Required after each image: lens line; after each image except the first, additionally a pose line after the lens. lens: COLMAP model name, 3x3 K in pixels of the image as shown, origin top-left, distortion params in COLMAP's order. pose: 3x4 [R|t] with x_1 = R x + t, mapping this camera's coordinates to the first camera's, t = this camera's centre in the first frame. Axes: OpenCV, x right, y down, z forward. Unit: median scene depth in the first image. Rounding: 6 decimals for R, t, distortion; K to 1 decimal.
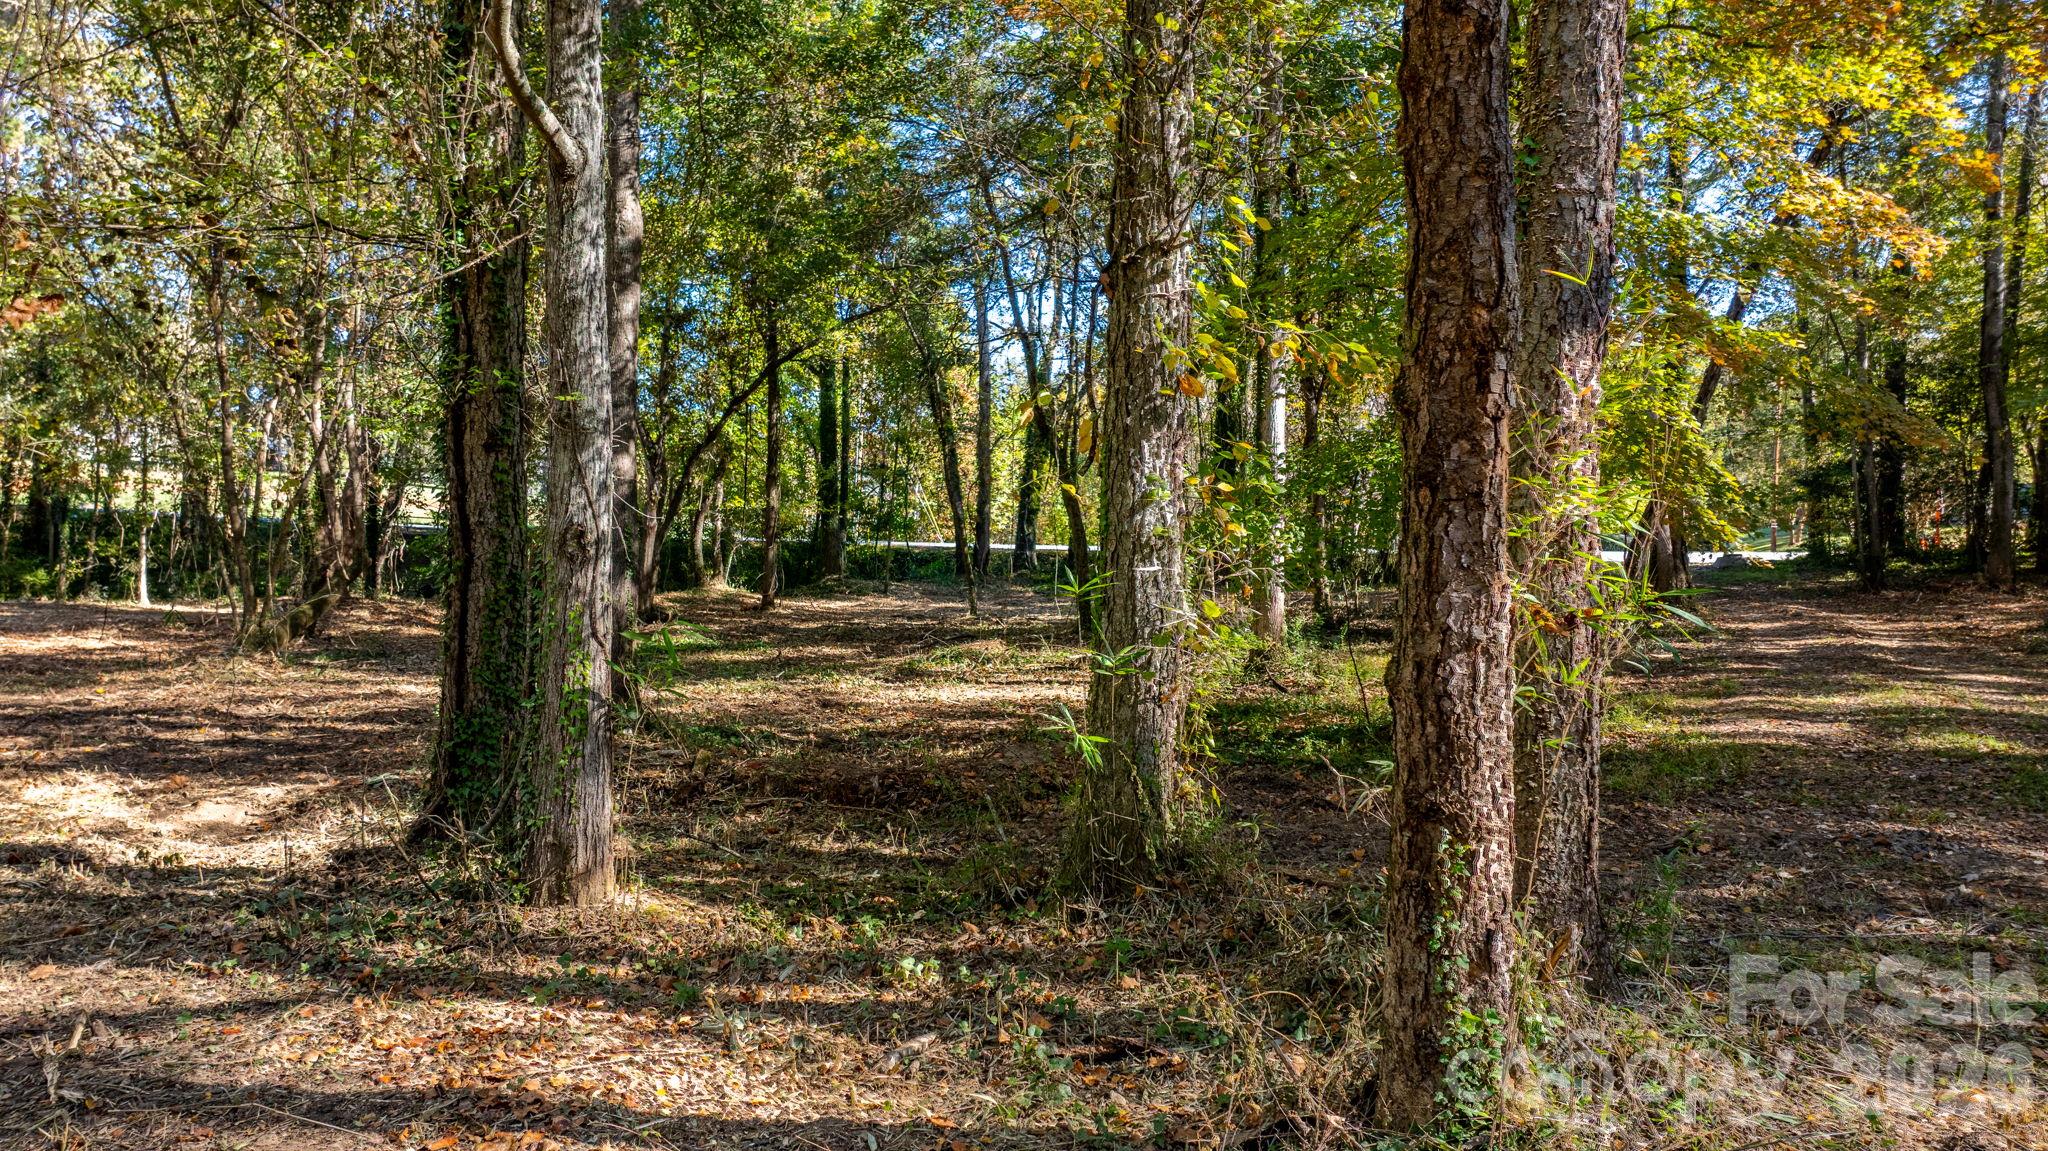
lens RADIAL K [[1427.3, 0, 1025.9], [0, 1427.3, 569.0], [0, 0, 1]] dist [-0.036636, 0.013691]
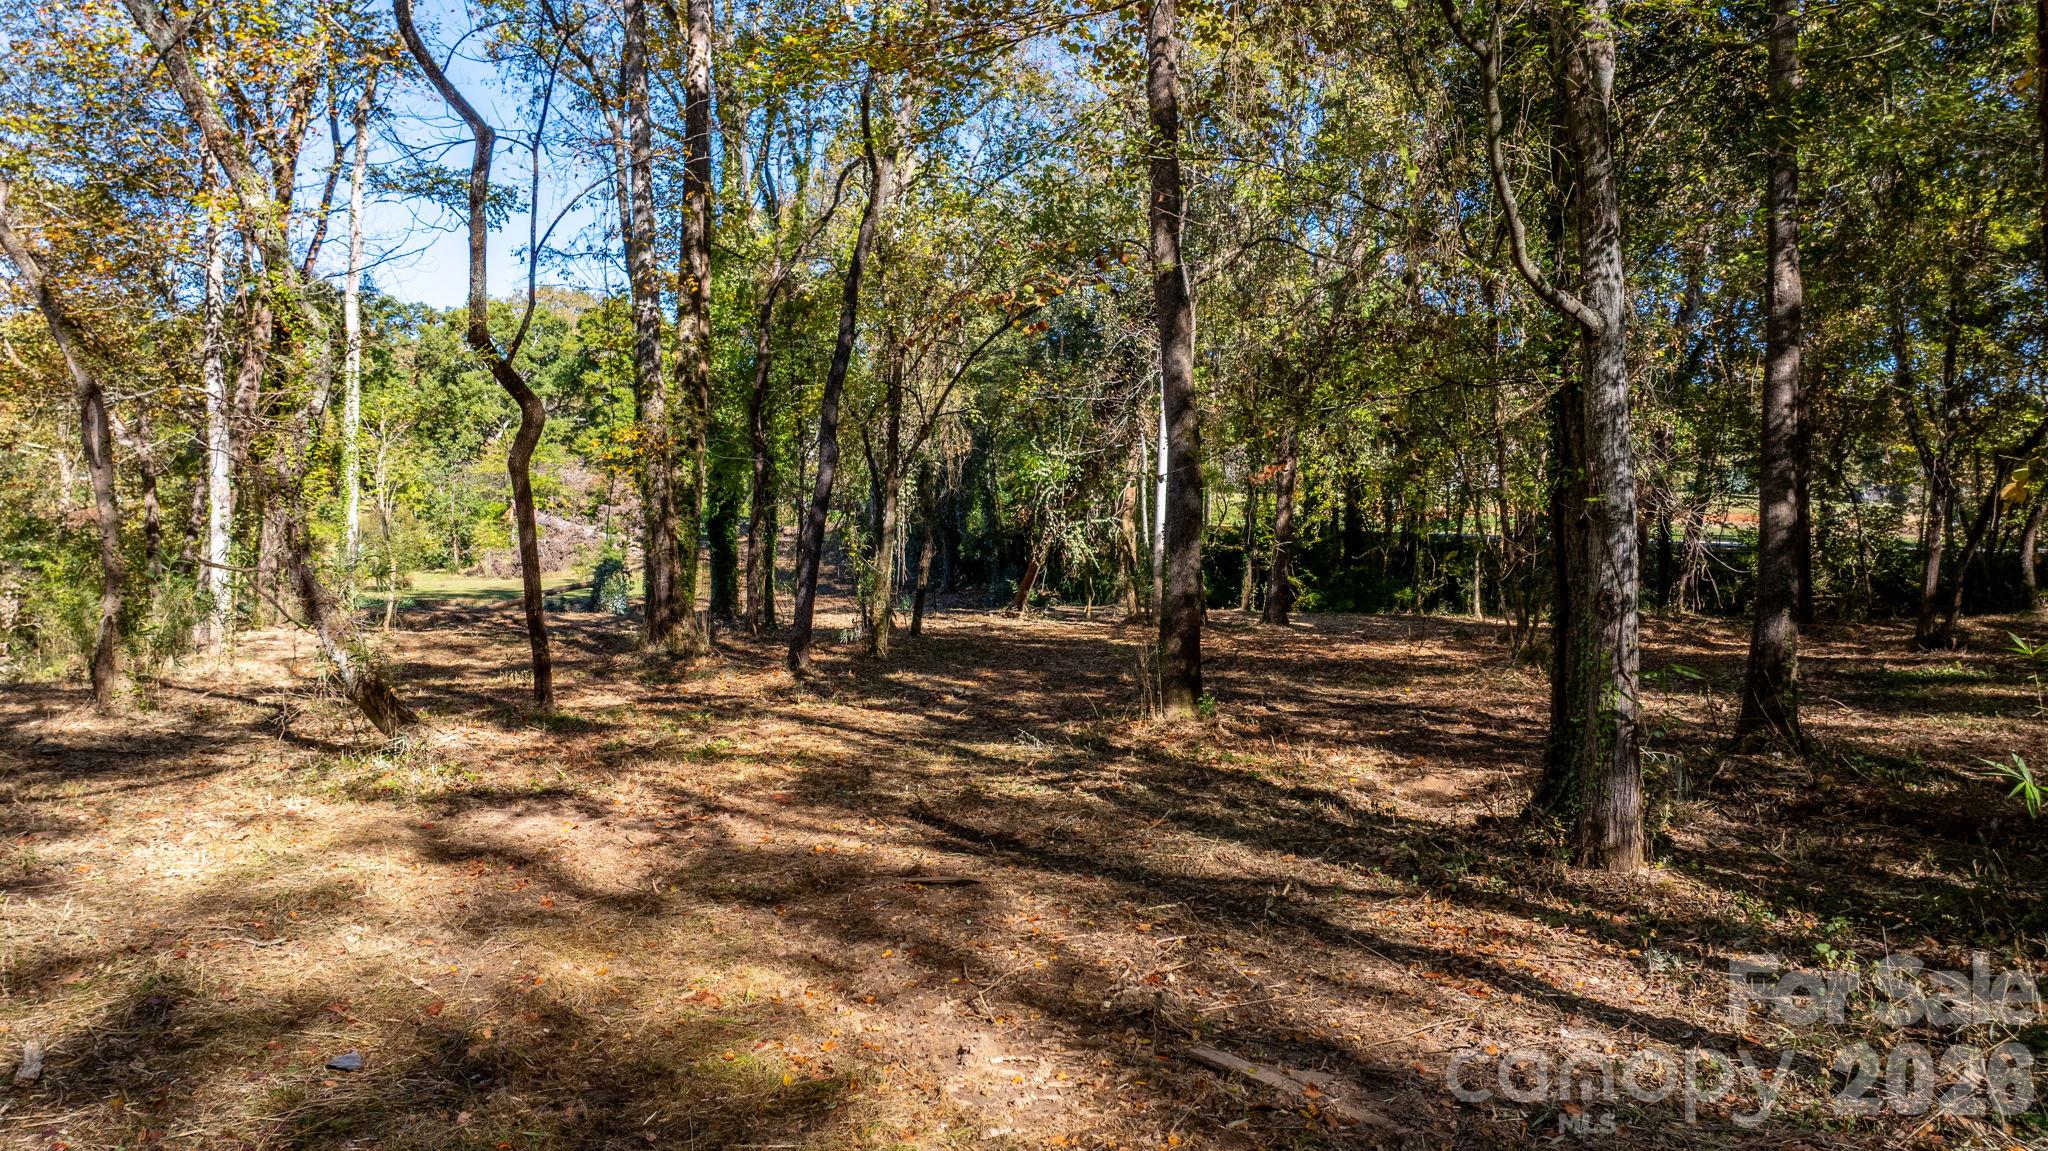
lens RADIAL K [[1427.3, 0, 1023.2], [0, 1427.3, 577.9], [0, 0, 1]] dist [-0.036636, 0.013691]
pose [[0.627652, -0.002830, -0.778489, 0.270950], [0.001778, 0.999996, -0.002202, -0.028474], [0.778492, -0.000002, 0.627655, -0.198305]]
